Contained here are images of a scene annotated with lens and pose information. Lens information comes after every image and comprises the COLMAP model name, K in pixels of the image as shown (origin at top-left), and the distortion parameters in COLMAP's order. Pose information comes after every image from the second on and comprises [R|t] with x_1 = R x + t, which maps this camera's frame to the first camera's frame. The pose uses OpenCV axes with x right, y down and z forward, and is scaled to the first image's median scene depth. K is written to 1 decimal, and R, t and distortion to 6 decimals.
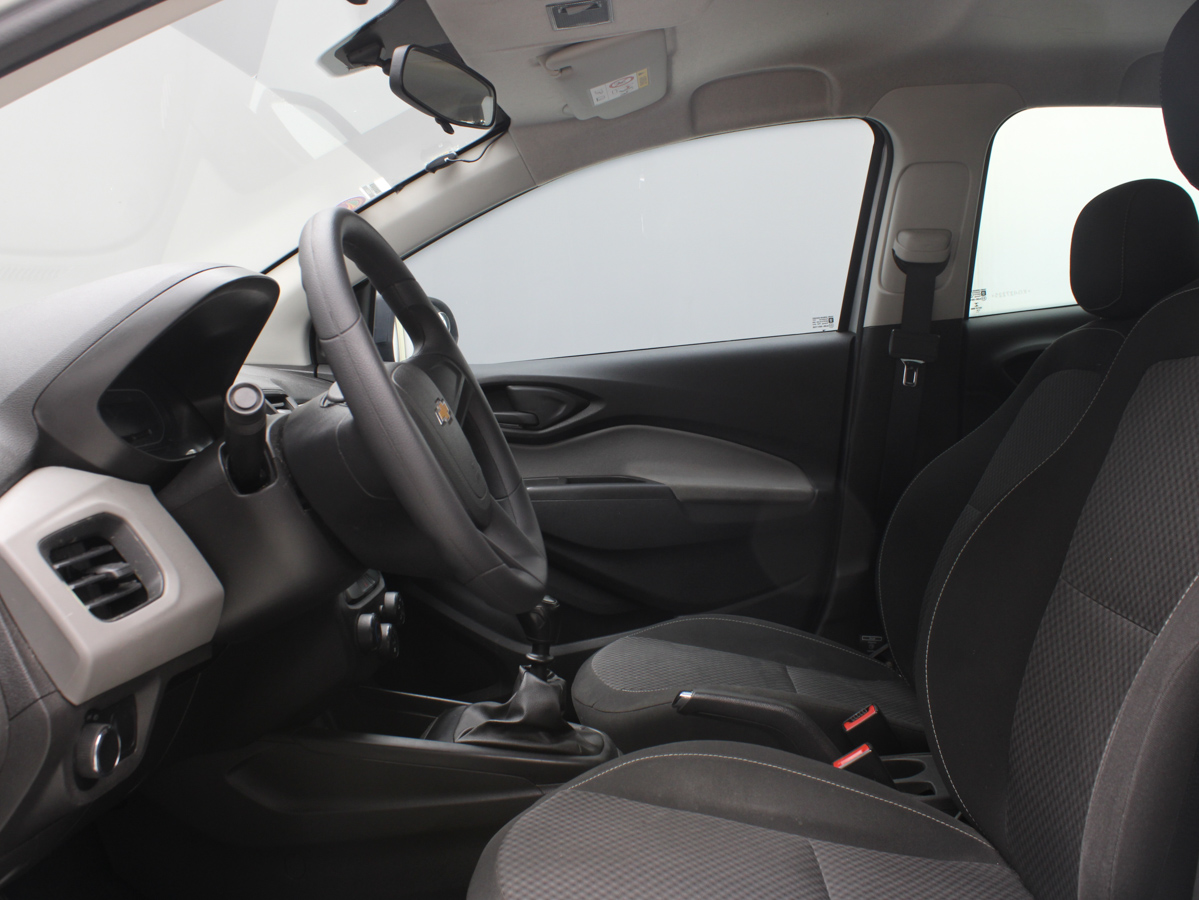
lens RADIAL K [[1213.0, 0, 601.0], [0, 1213.0, 451.0], [0, 0, 1]] dist [-0.107847, 0.000000]
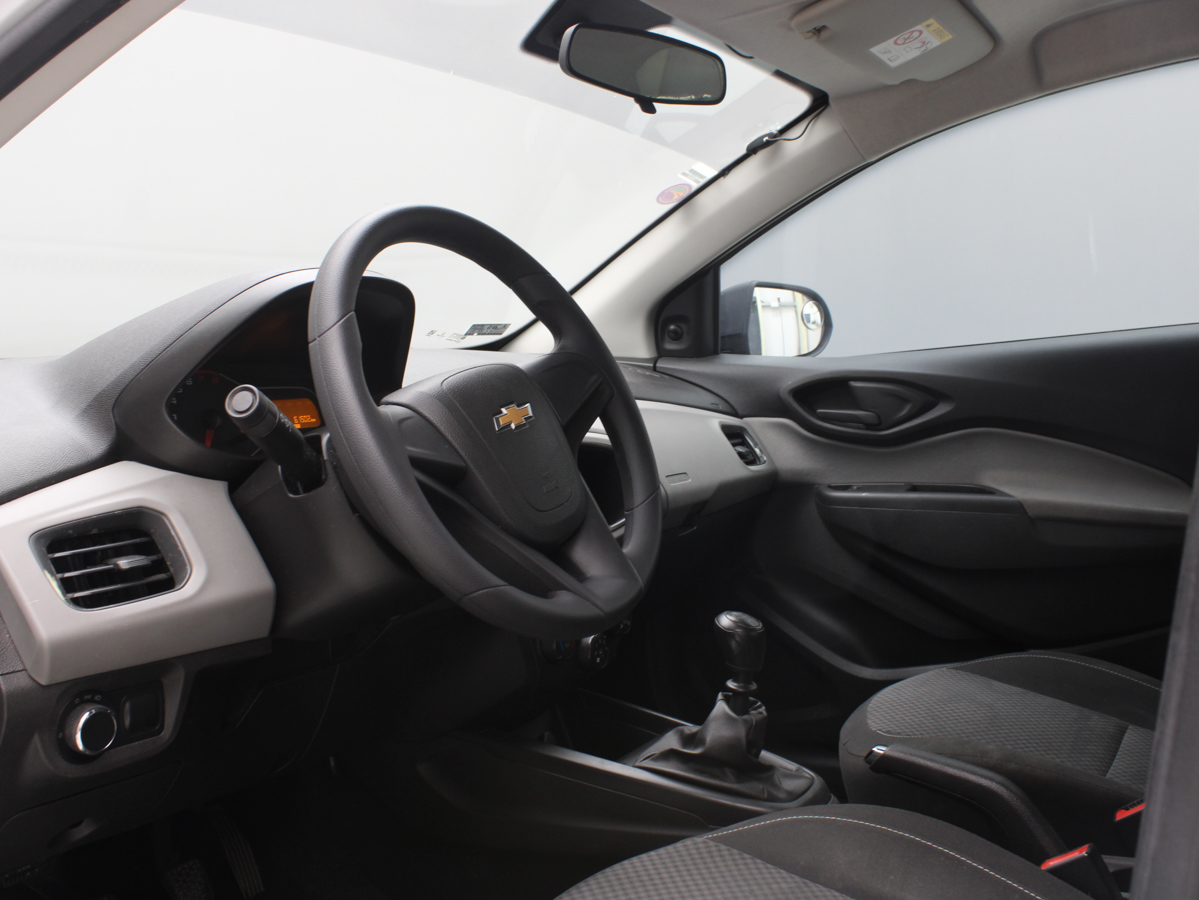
lens RADIAL K [[1213.0, 0, 600.8], [0, 1213.0, 451.0], [0, 0, 1]] dist [-0.107847, 0.000000]
pose [[0.884322, 0.036235, -0.465469, 0.205990], [-0.030577, 0.999338, 0.019703, -0.014899], [0.465874, -0.003191, 0.884845, 0.115308]]
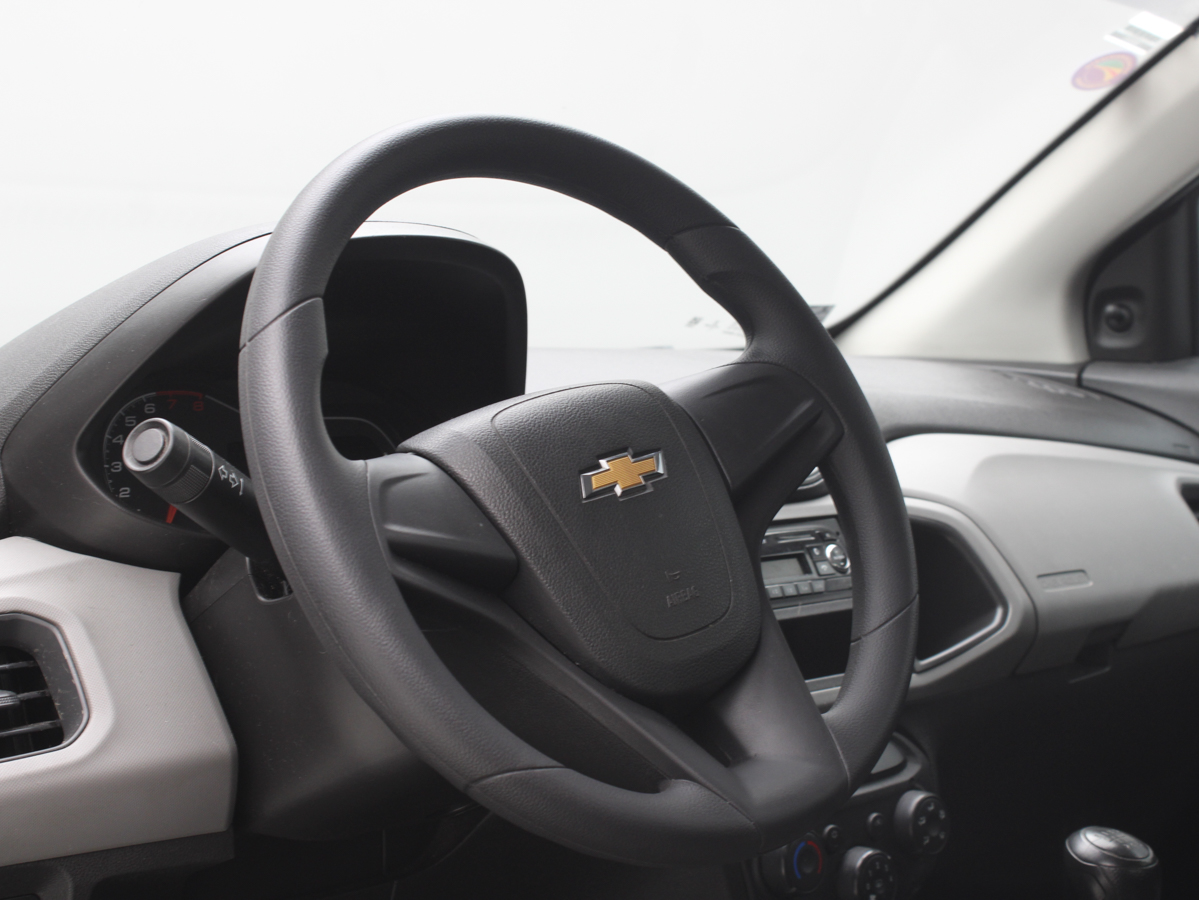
lens RADIAL K [[2029.5, 0, 601.6], [0, 2029.5, 470.2], [0, 0, 1]] dist [0.005239, 0.000000]
pose [[0.723097, 0.036595, -0.689776, 0.276796], [-0.041557, 0.999092, 0.009441, -0.023877], [0.689495, 0.021838, 0.723961, 0.188951]]
